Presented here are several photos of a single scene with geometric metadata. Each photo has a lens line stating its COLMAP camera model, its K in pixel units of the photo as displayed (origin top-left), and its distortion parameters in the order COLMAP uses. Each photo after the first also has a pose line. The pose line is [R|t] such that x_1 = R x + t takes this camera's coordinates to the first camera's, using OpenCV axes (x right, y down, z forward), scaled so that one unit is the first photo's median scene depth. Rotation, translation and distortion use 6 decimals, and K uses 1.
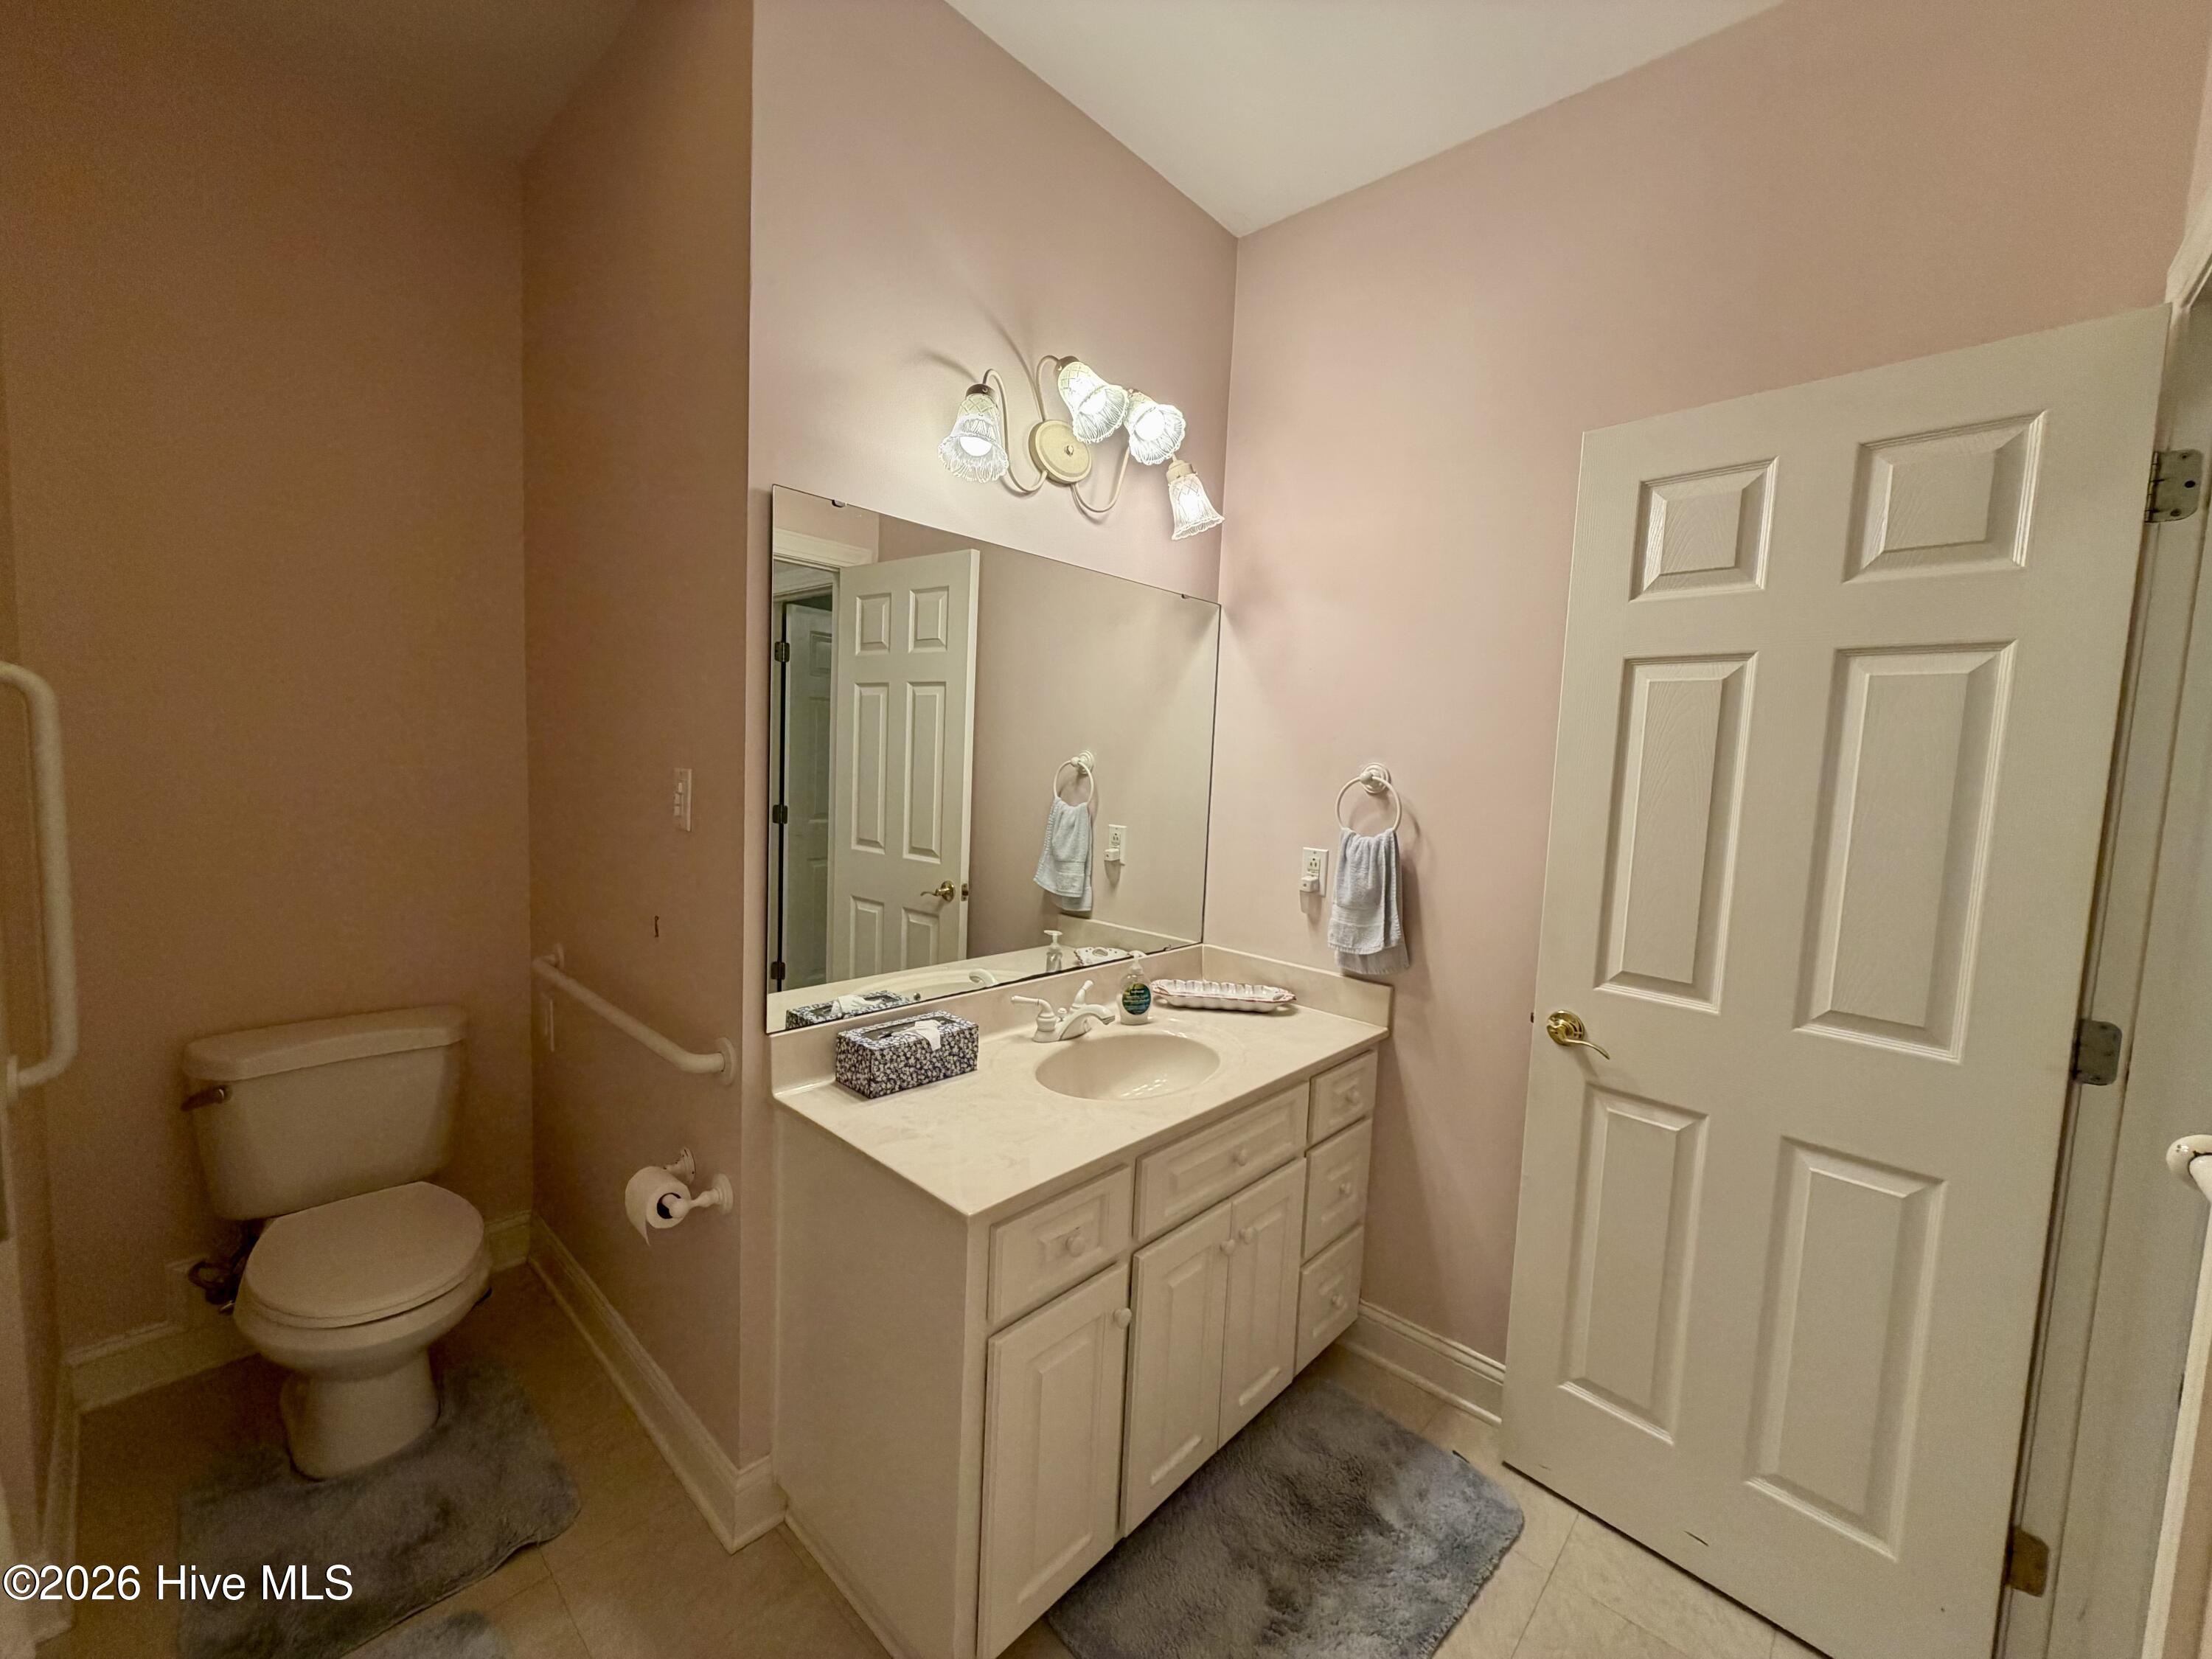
lens RADIAL K [[881.6, 0, 1097.8], [0, 881.6, 828.3], [0, 0, 1]] dist [0.001445, -0.000094]
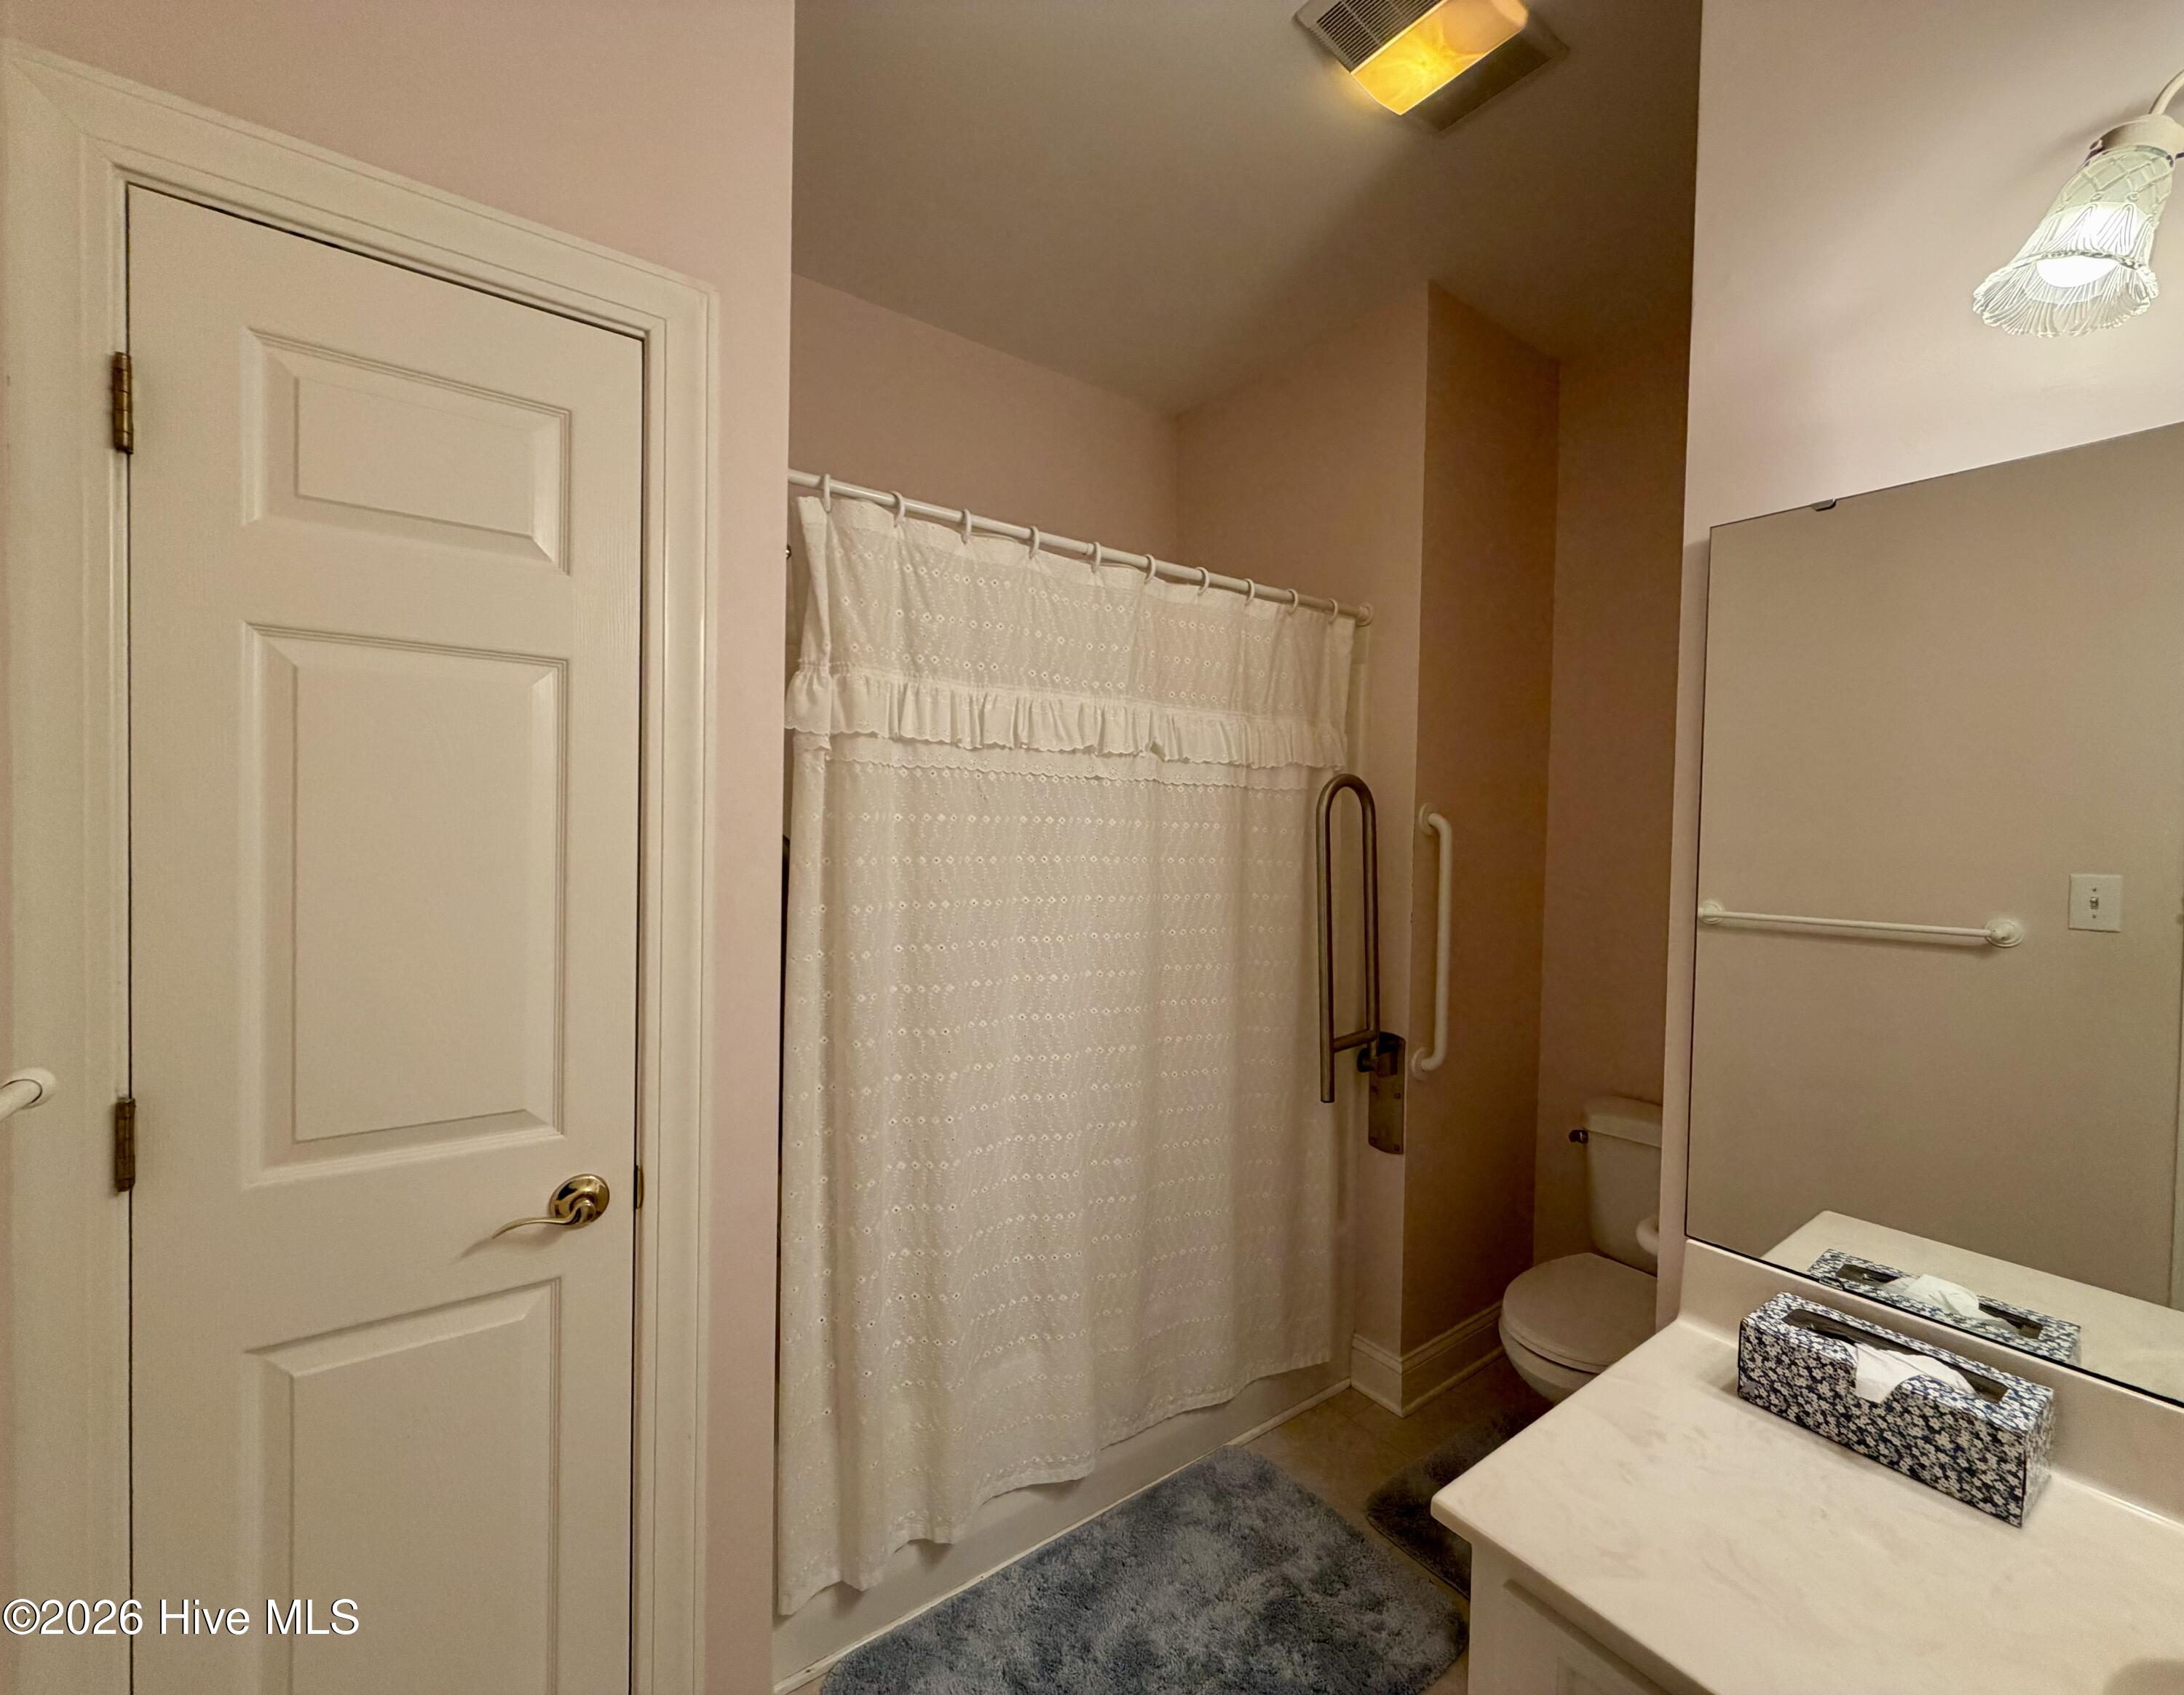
lens RADIAL K [[907.1, 0, 1092.0], [0, 907.1, 847.5], [0, 0, 1]] dist [-0.001560, -0.000437]
pose [[-0.206111, -0.018581, -0.978352, 0.460462], [-0.100352, 0.994950, 0.002245, -0.046977], [0.973369, 0.098642, -0.206935, 0.570579]]
